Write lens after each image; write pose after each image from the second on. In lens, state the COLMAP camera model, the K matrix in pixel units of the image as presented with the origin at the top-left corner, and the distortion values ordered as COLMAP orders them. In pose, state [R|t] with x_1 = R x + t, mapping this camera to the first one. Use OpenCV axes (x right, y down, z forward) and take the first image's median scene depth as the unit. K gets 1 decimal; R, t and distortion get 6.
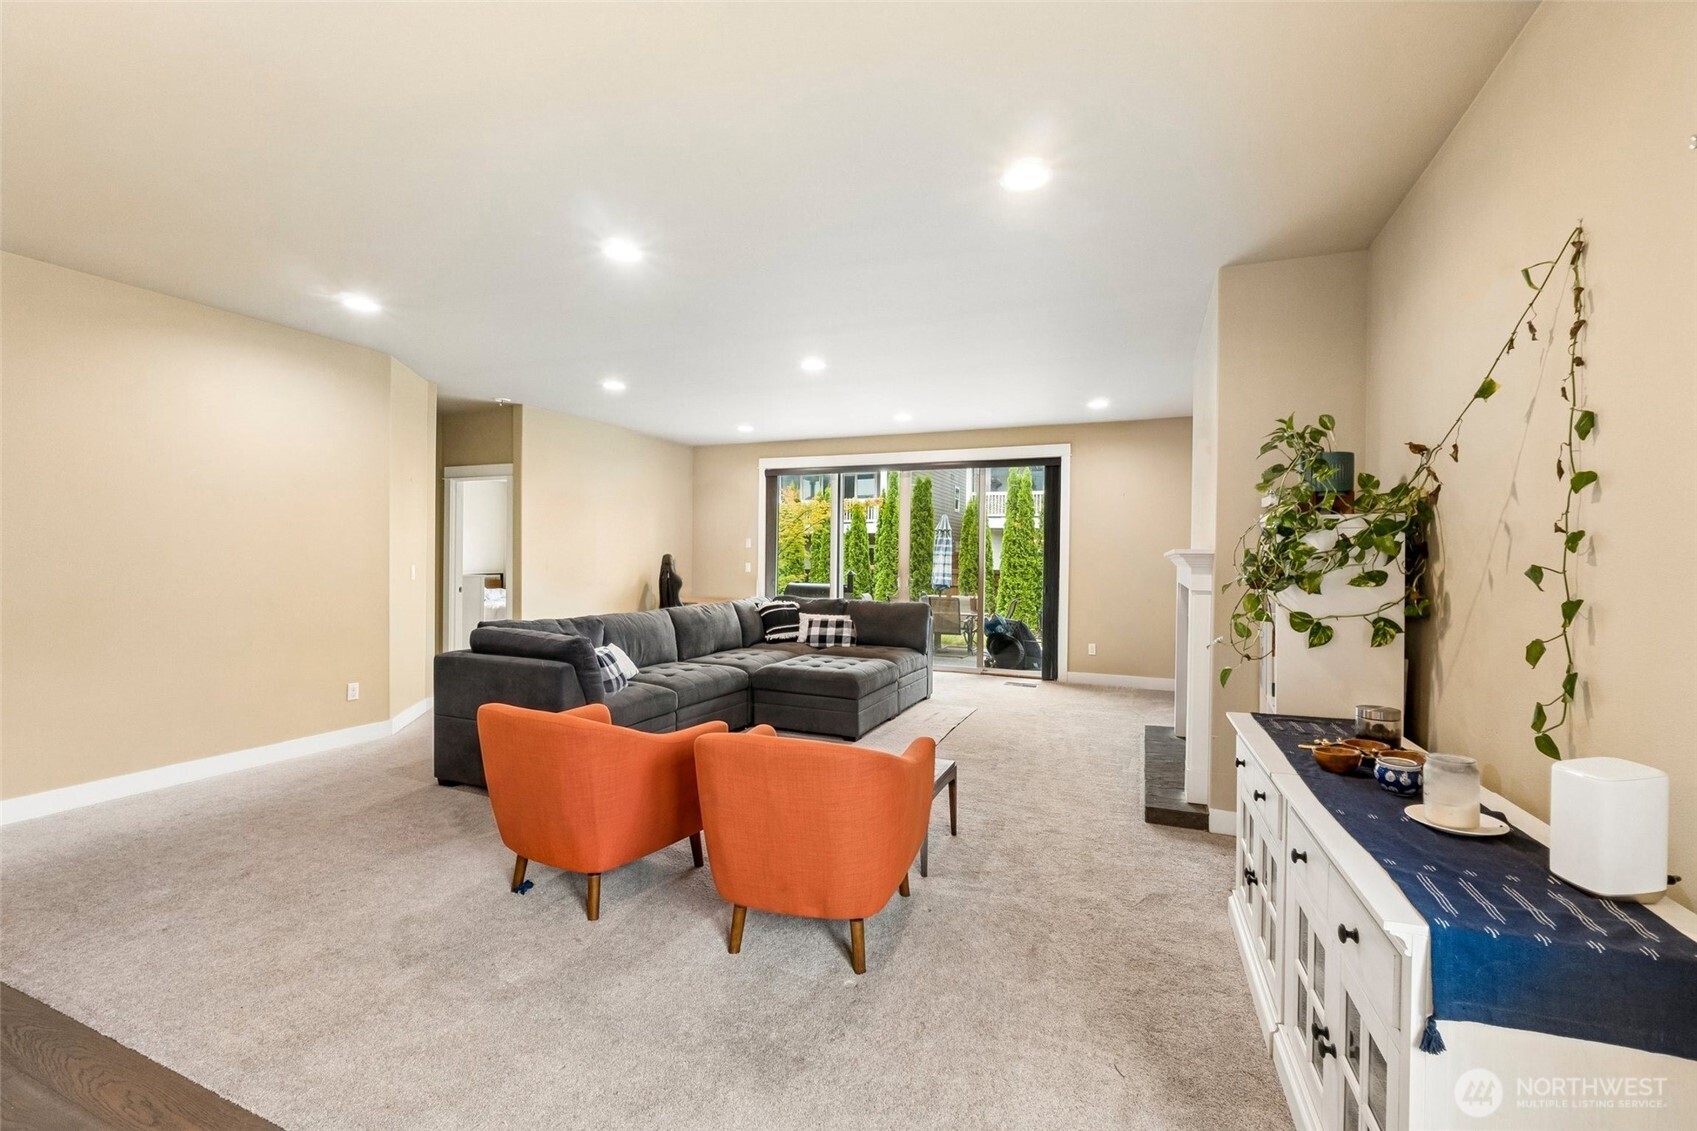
lens RADIAL K [[708.8, 0, 860.5], [0, 708.8, 564.2], [0, 0, 1]] dist [-0.007870, -0.000289]
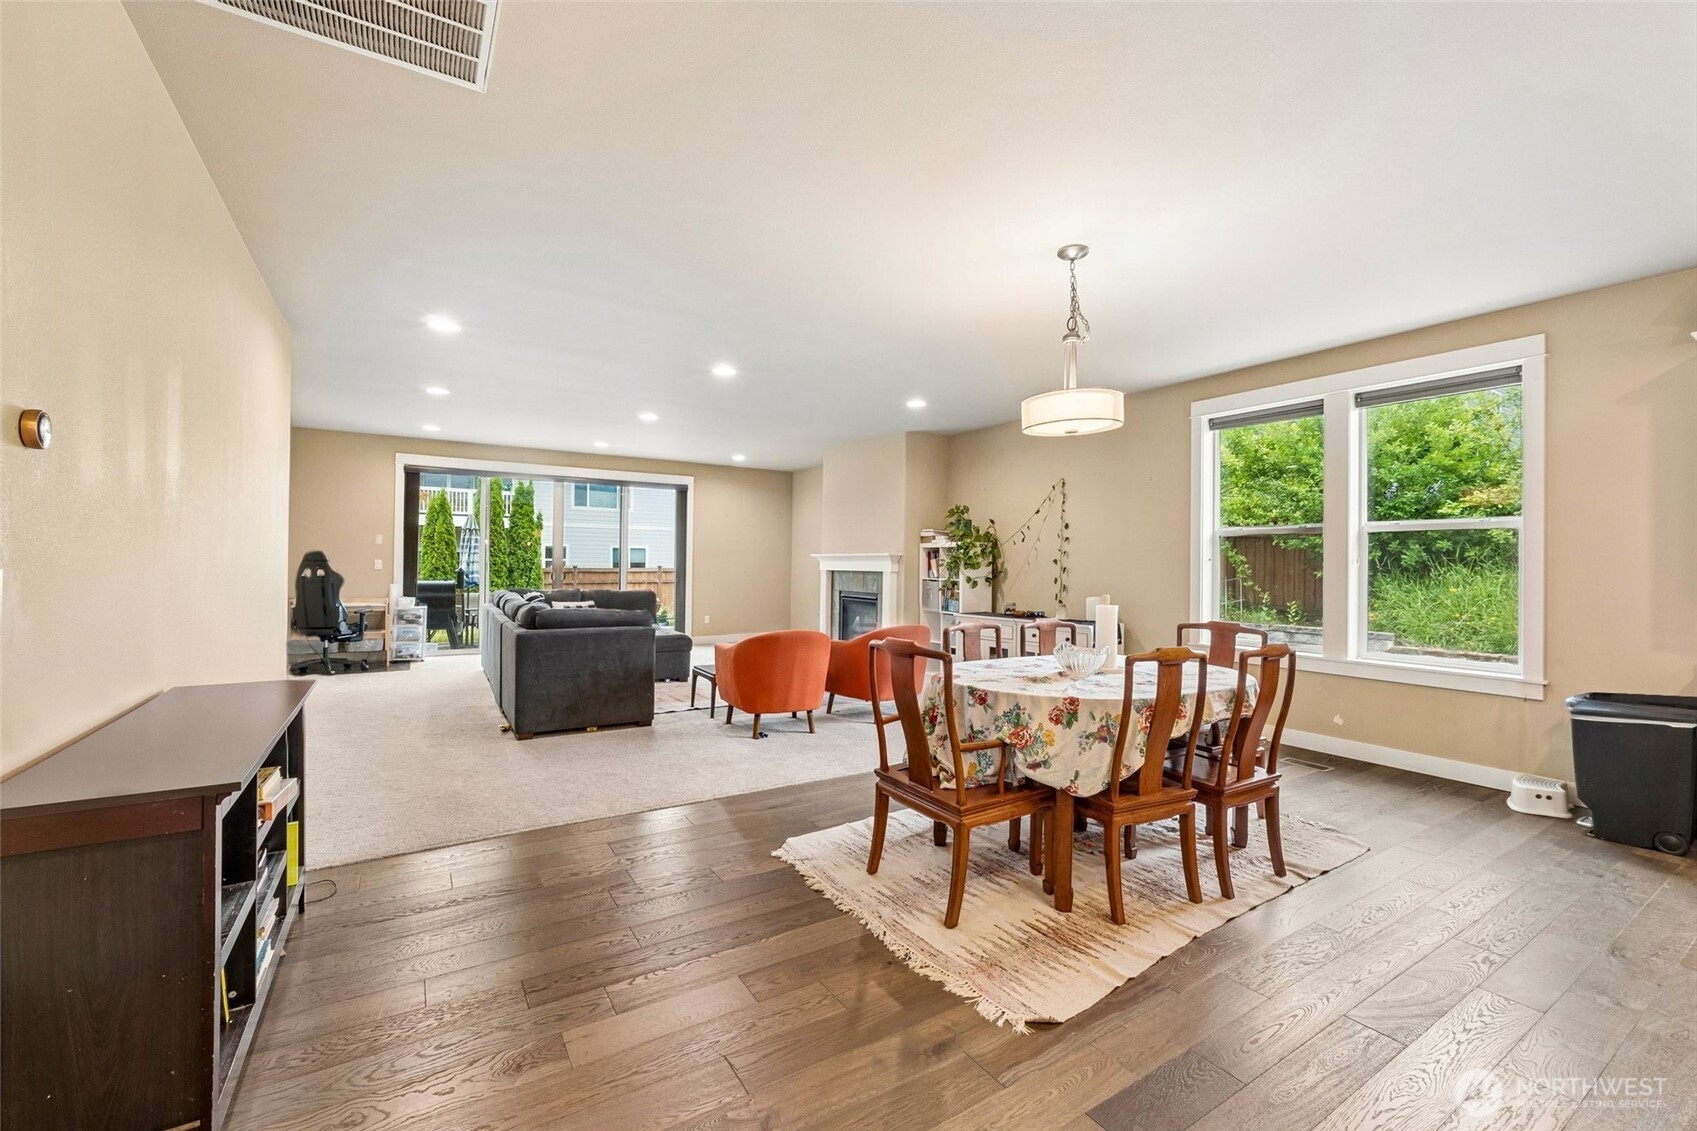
lens RADIAL K [[708.8, 0, 855.2], [0, 708.8, 565.7], [0, 0, 1]] dist [-0.007870, -0.000289]
pose [[0.581835, -0.005188, 0.813290, -0.800456], [0.002622, 0.999986, 0.004504, 0.004422], [-0.813303, -0.000488, 0.581841, -0.113688]]
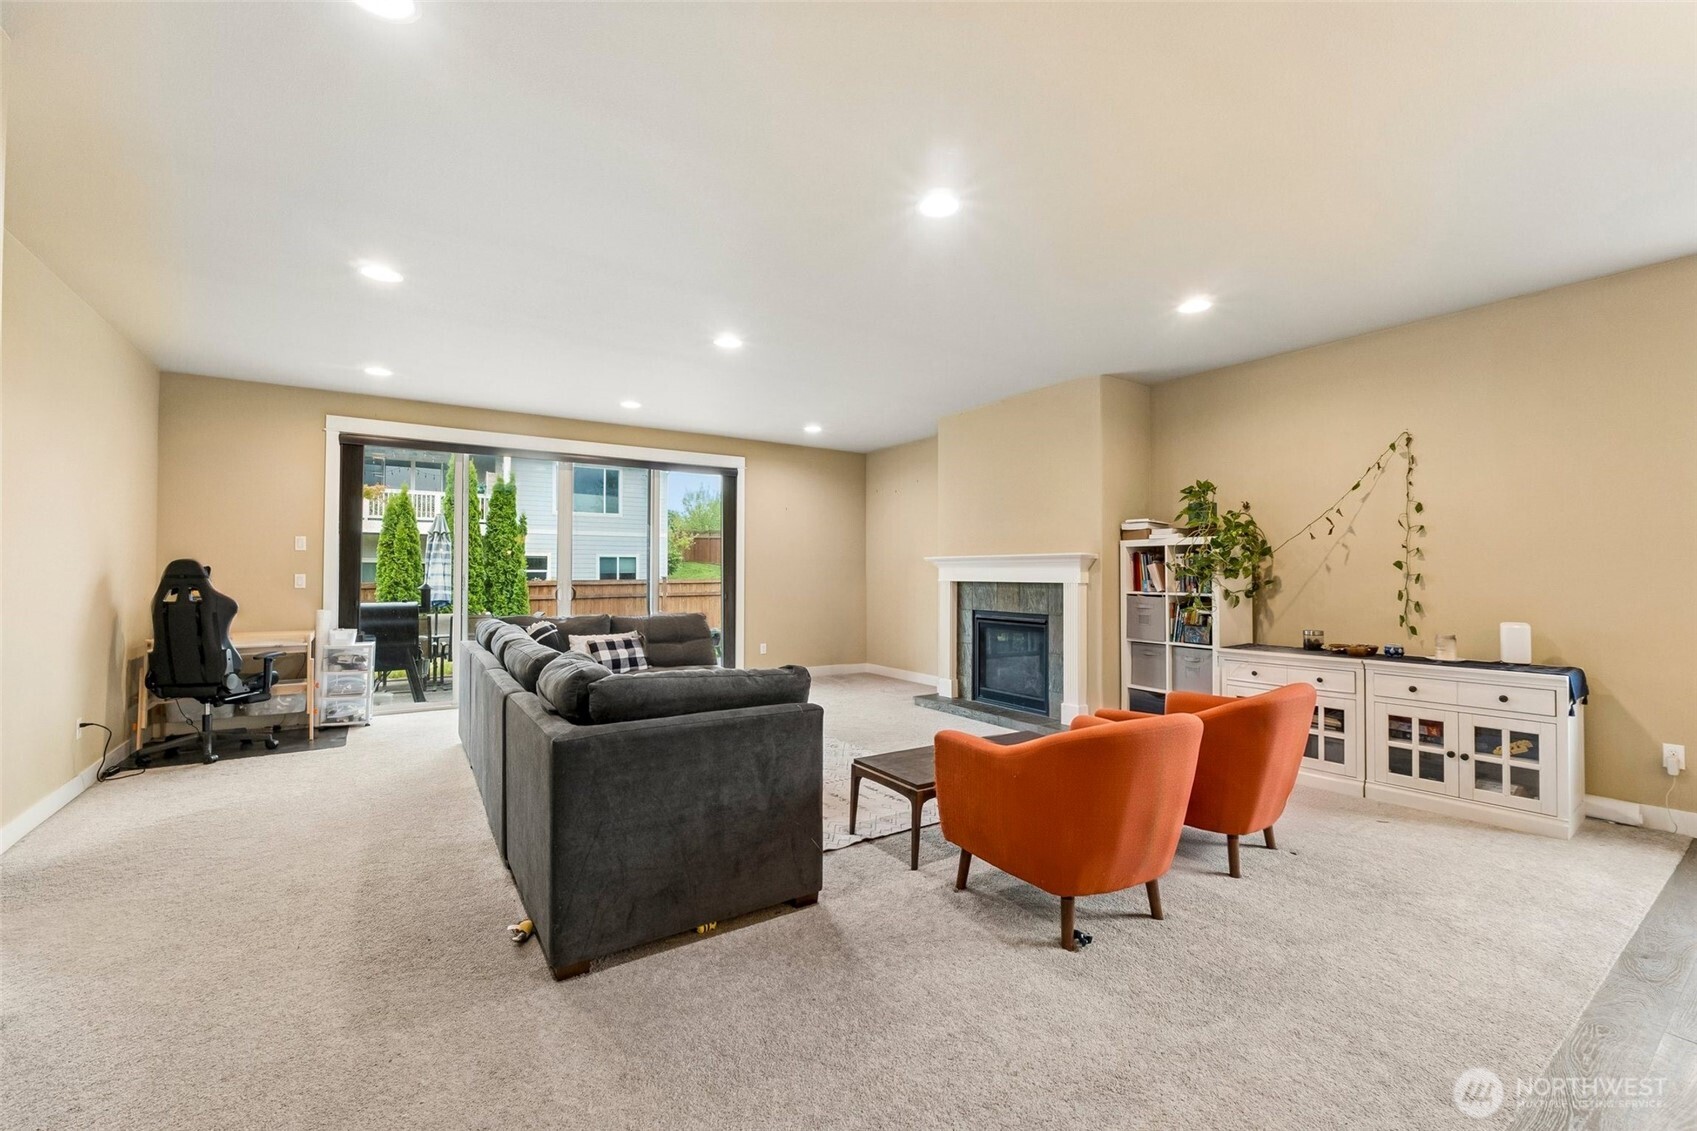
lens RADIAL K [[708.8, 0, 856.2], [0, 708.8, 566.7], [0, 0, 1]] dist [-0.007870, -0.000289]
pose [[0.552047, -0.003260, 0.833807, -0.590017], [0.013622, 0.999894, -0.005109, 0.002005], [-0.833702, 0.014178, 0.552033, 0.326275]]
